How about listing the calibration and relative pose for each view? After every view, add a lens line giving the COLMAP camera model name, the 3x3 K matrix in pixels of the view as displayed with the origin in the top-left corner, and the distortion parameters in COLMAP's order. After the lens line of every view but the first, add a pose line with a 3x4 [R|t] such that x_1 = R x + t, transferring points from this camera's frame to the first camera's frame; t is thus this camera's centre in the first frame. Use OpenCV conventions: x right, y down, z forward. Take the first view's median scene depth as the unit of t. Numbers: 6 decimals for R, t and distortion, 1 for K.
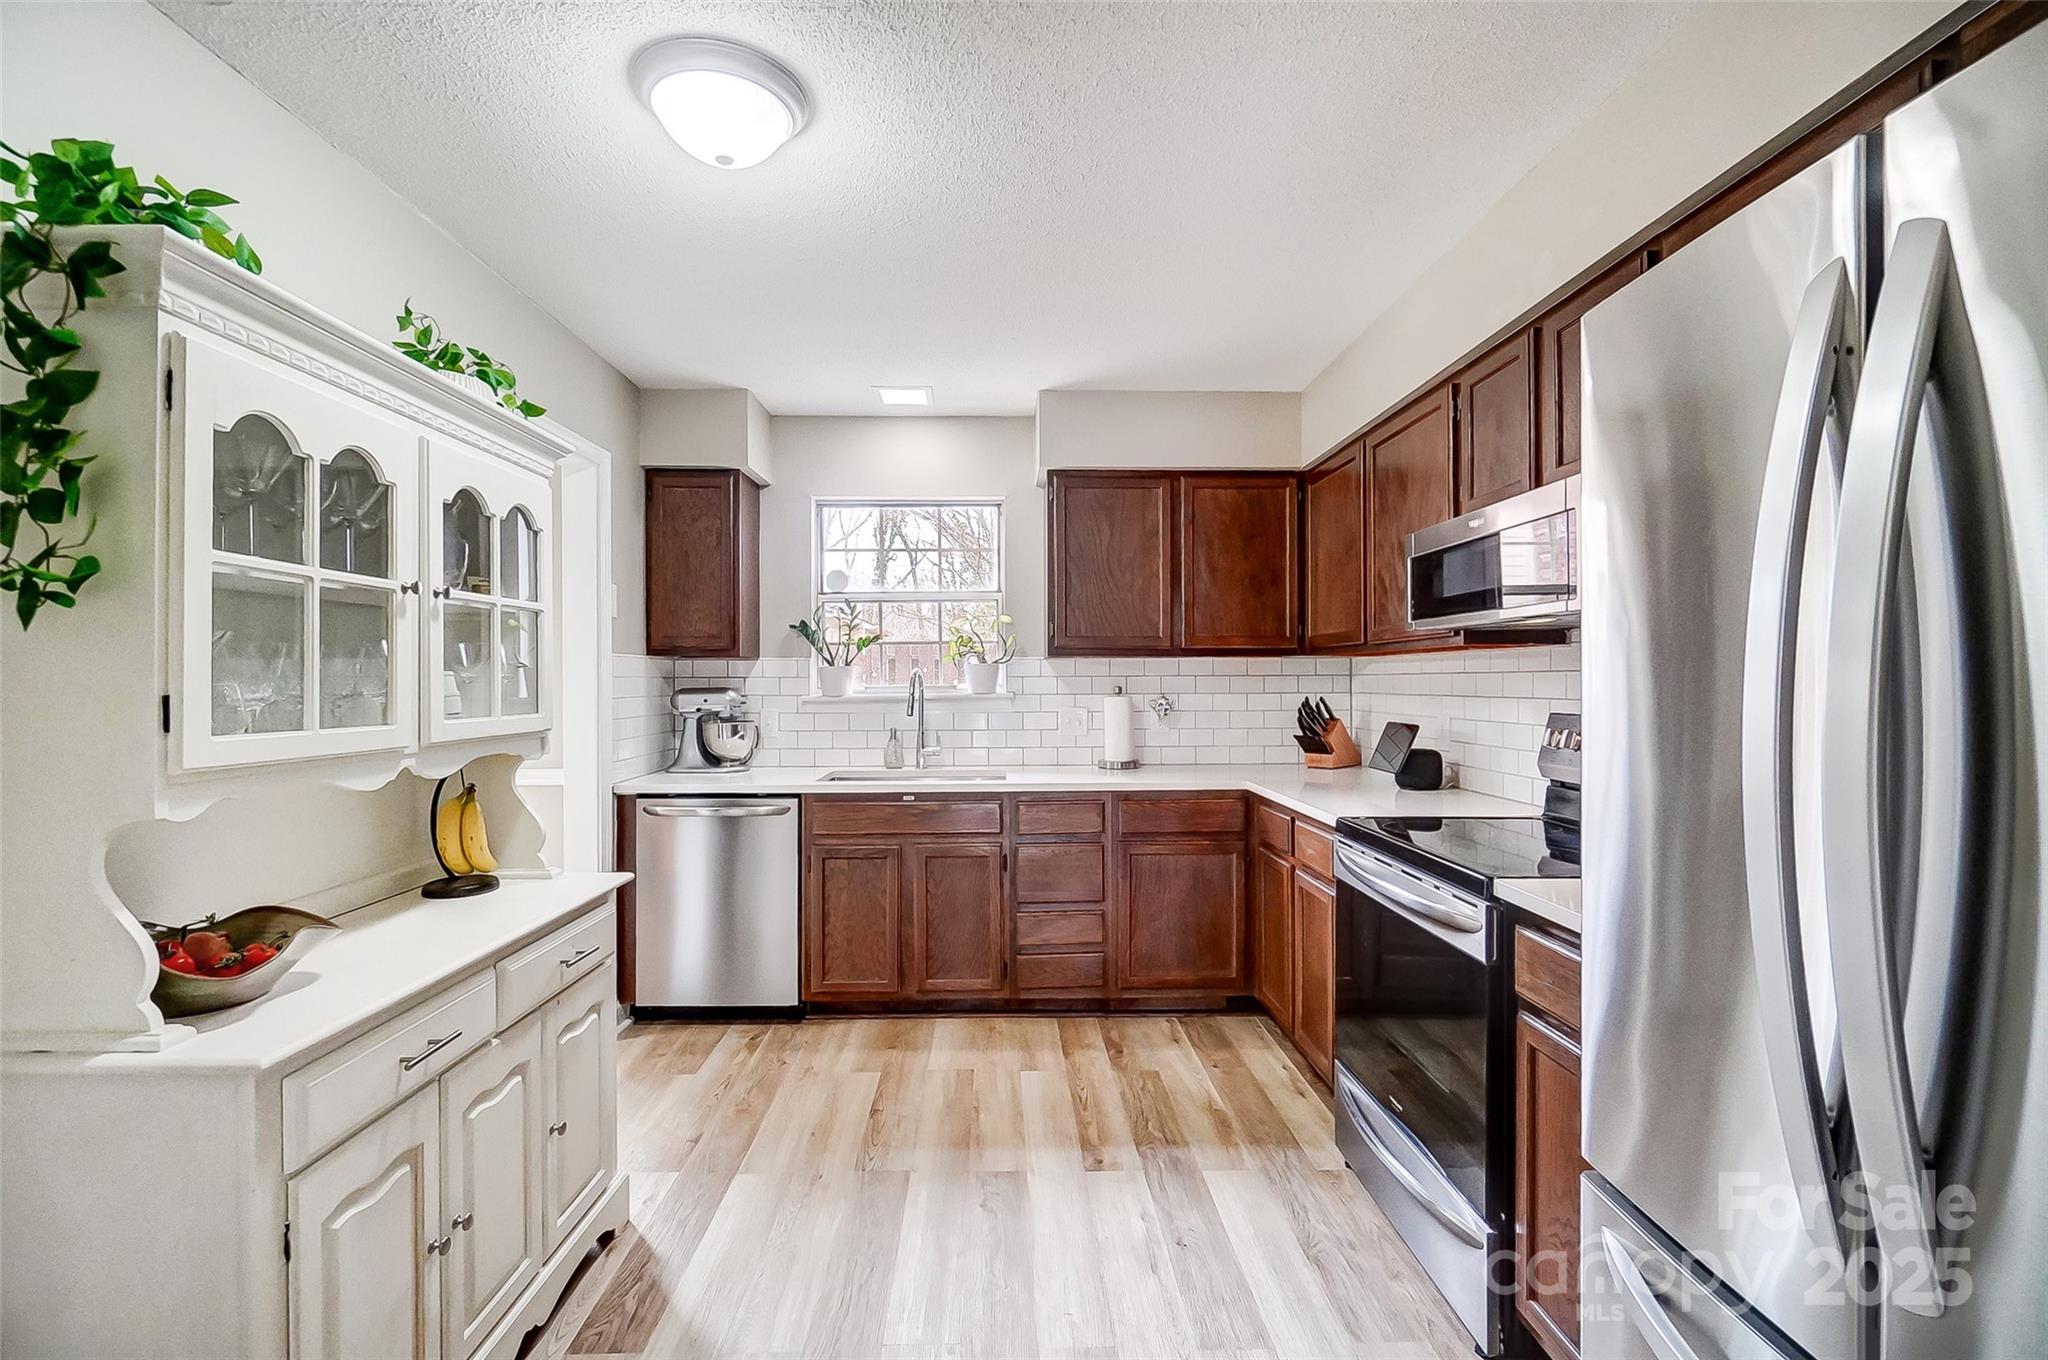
lens RADIAL K [[895.4, 0, 1024.4], [0, 895.4, 668.4], [0, 0, 1]] dist [-0.008245, 0.000127]
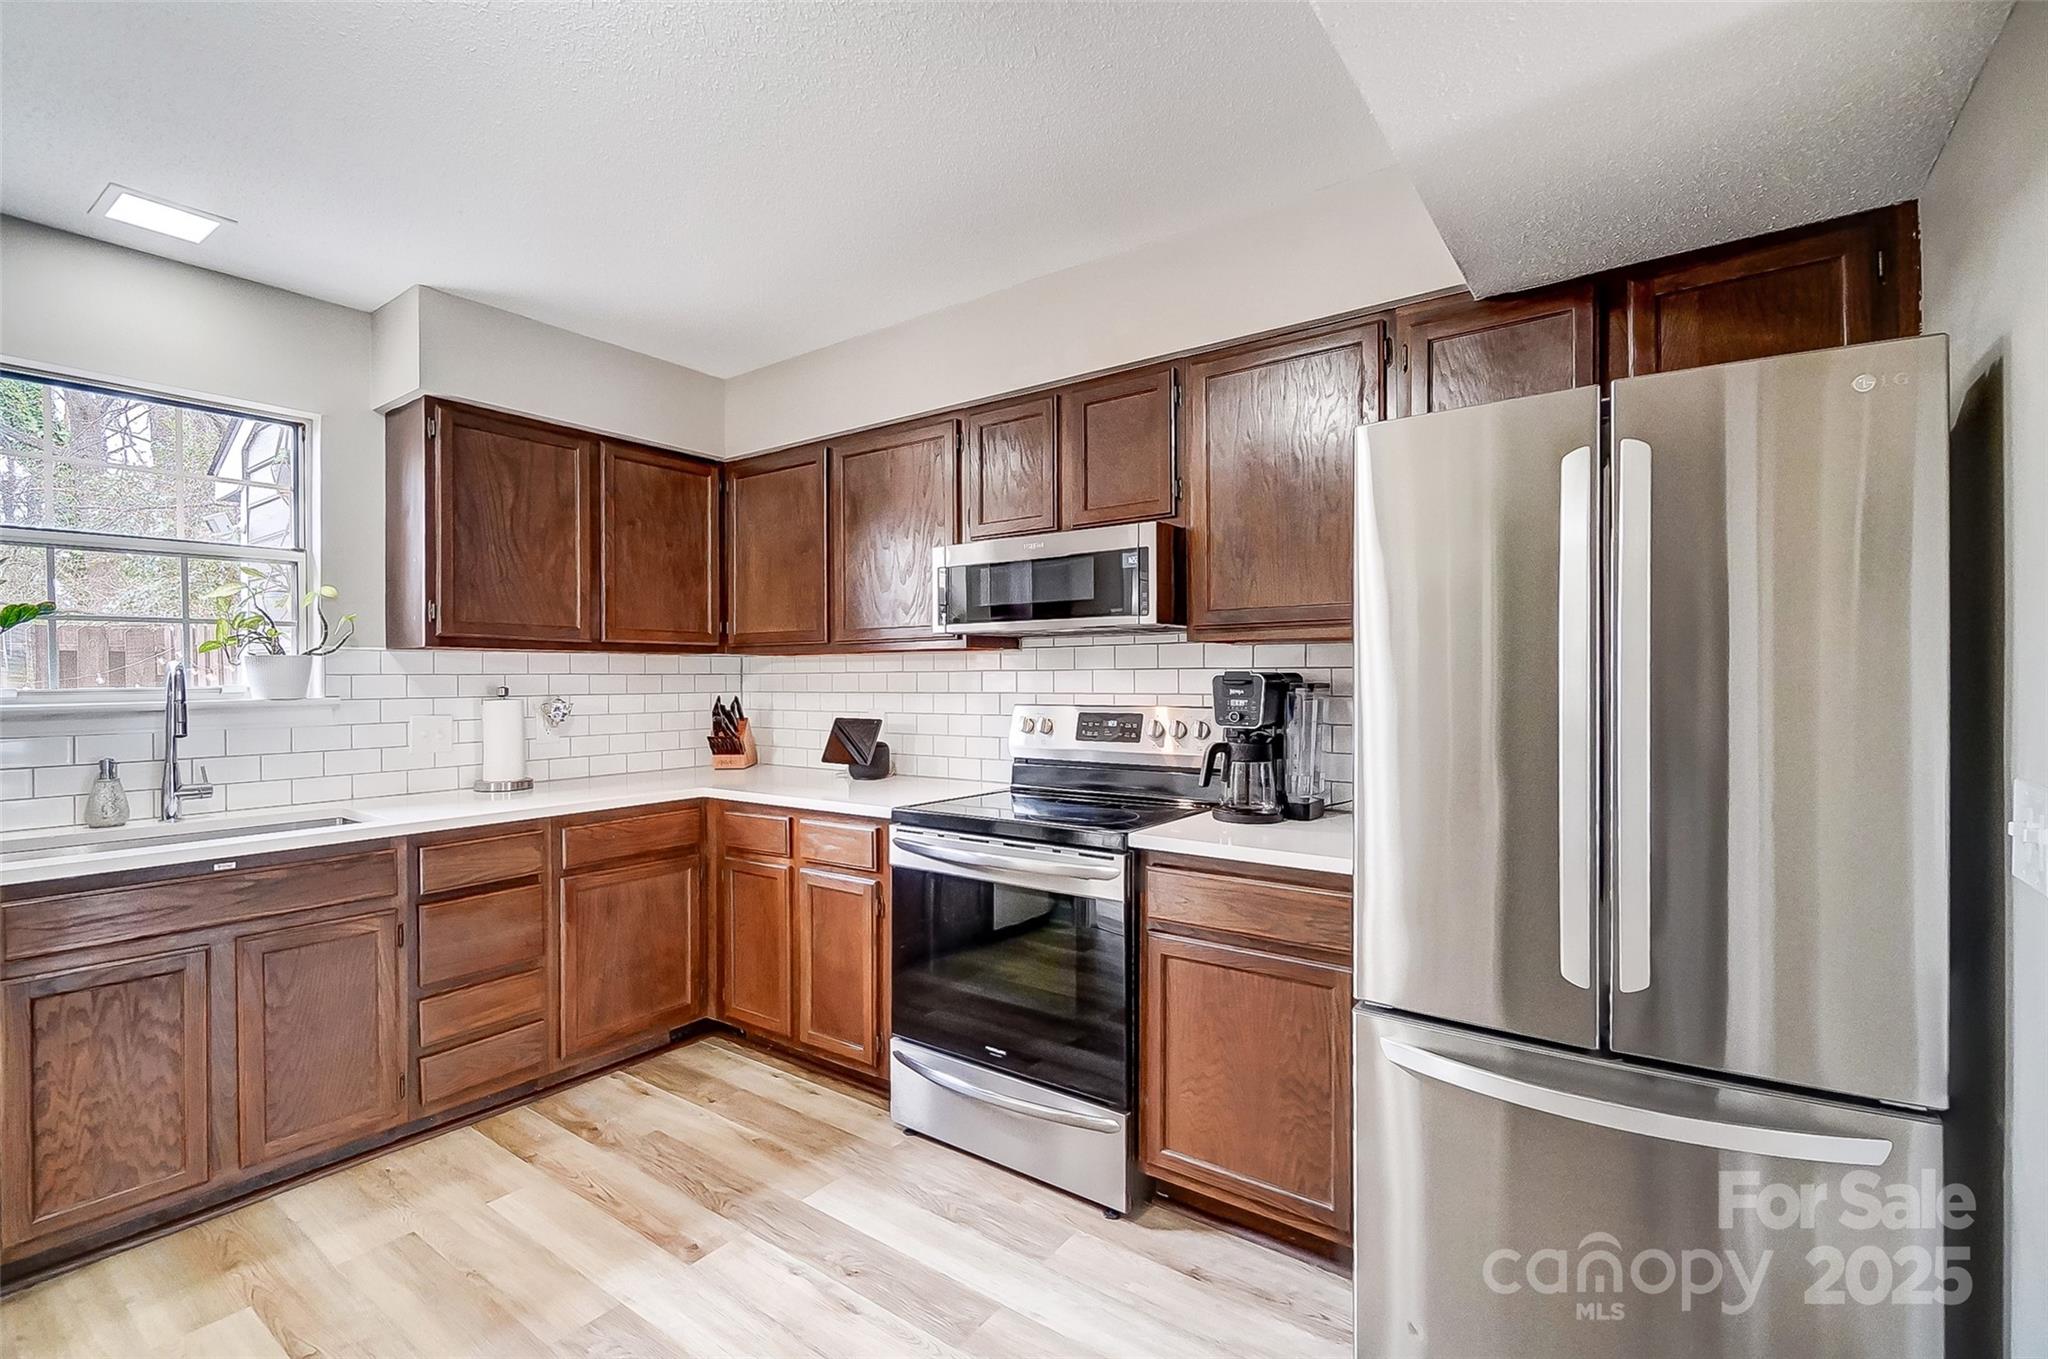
lens RADIAL K [[895.4, 0, 1025.7], [0, 895.4, 672.6], [0, 0, 1]] dist [-0.008245, 0.000127]
pose [[0.605610, 0.005160, 0.795745, -0.261725], [-0.008108, 0.999967, -0.000313, 0.003915], [-0.795720, -0.006262, 0.605632, 0.159016]]
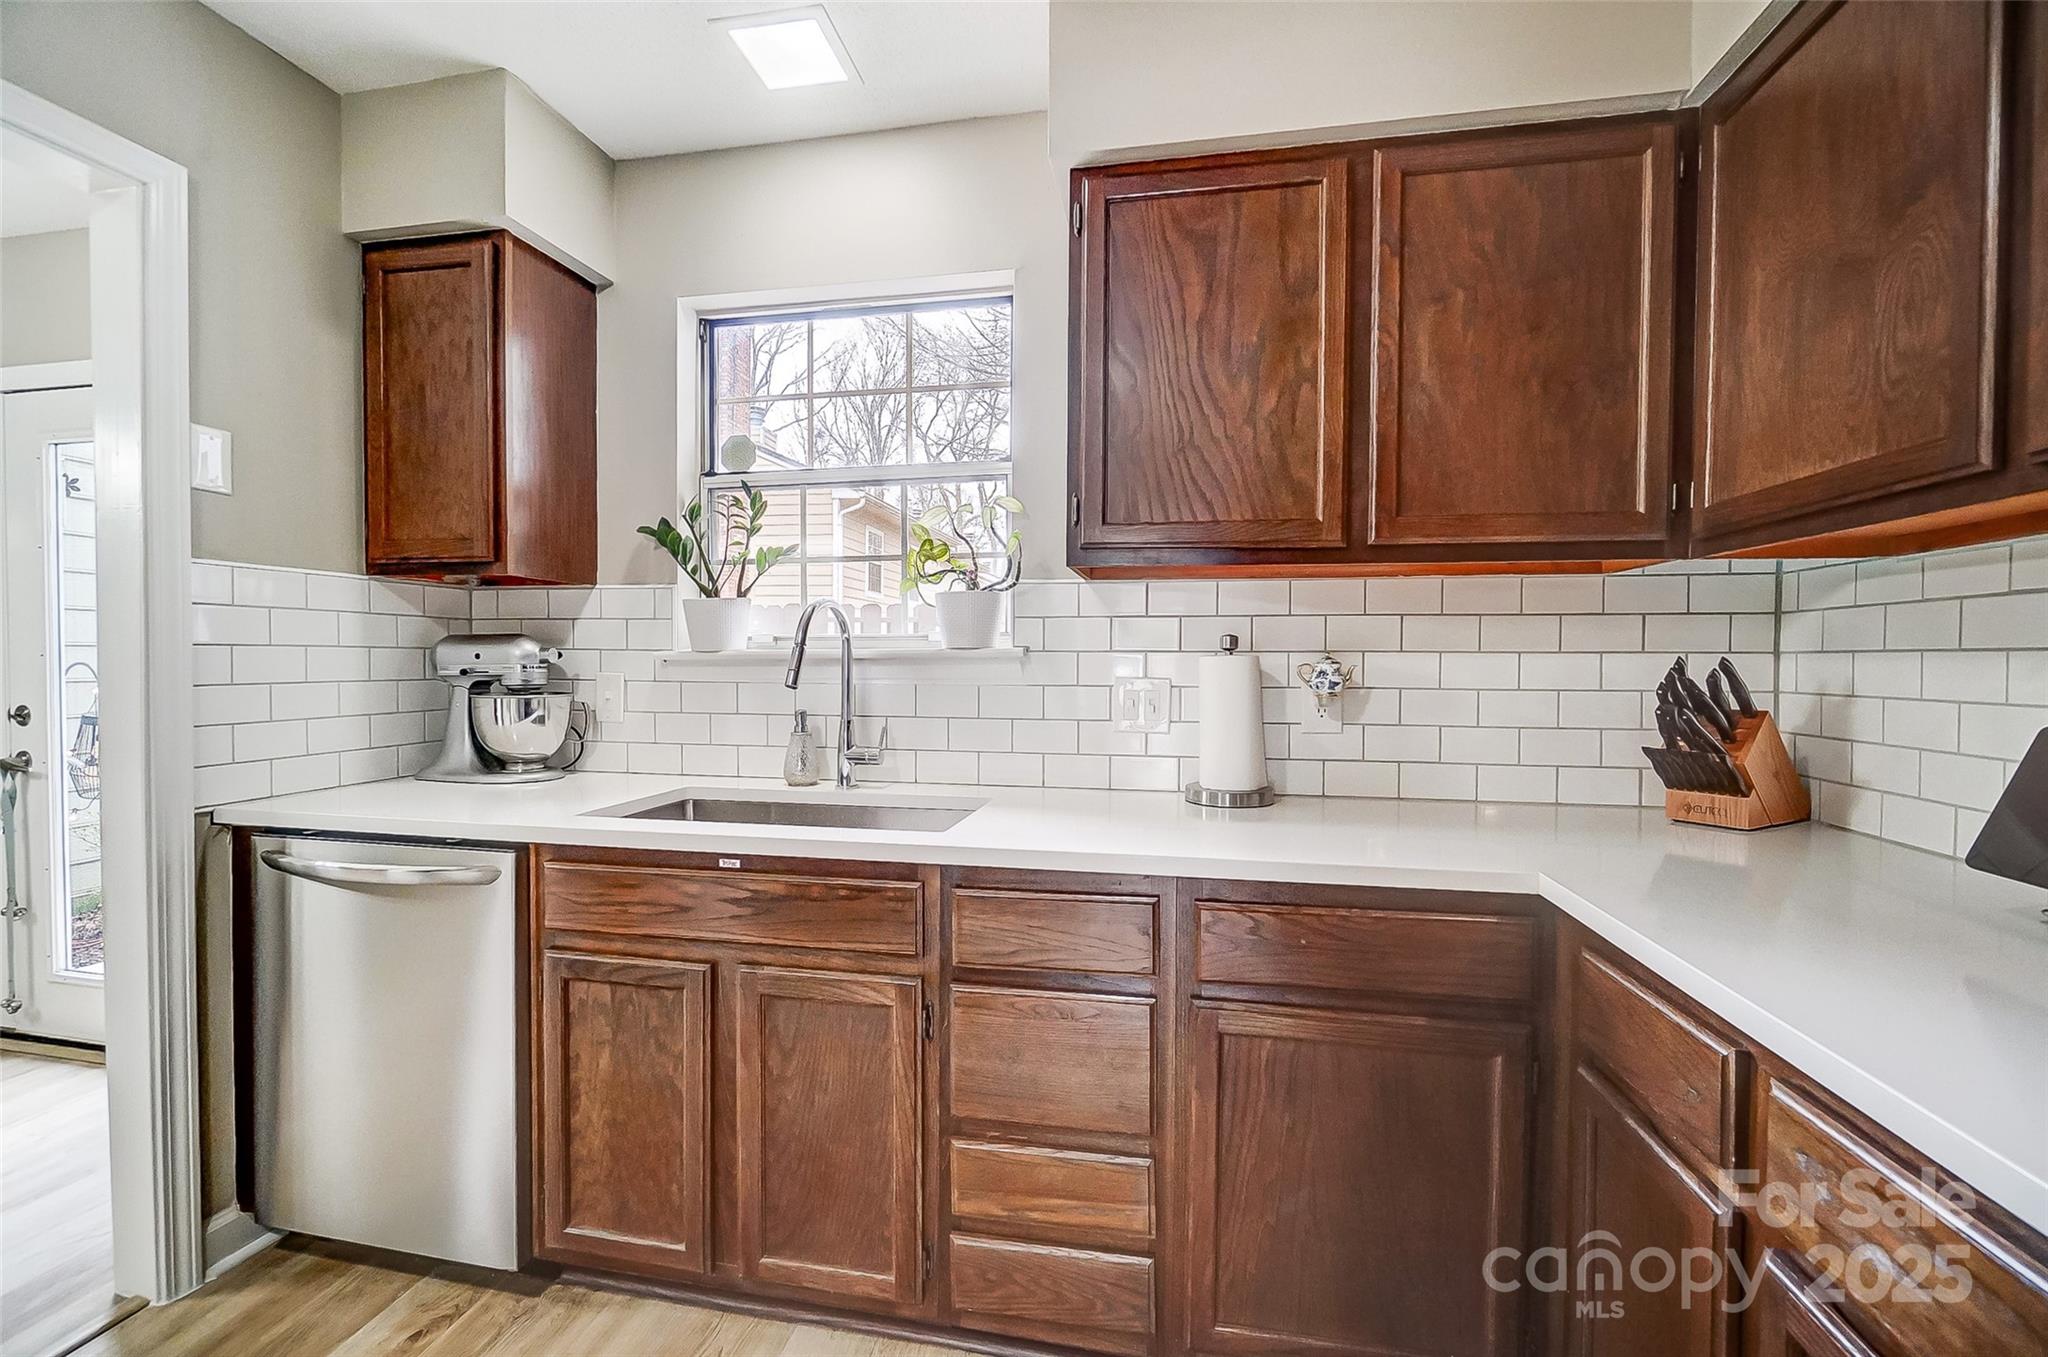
lens RADIAL K [[895.4, 0, 1010.5], [0, 895.4, 679.1], [0, 0, 1]] dist [-0.008245, 0.000127]
pose [[0.973214, 0.013141, -0.229526, 0.106775], [-0.005269, 0.999378, 0.034880, 0.029484], [0.229841, -0.032737, 0.972677, 0.533617]]
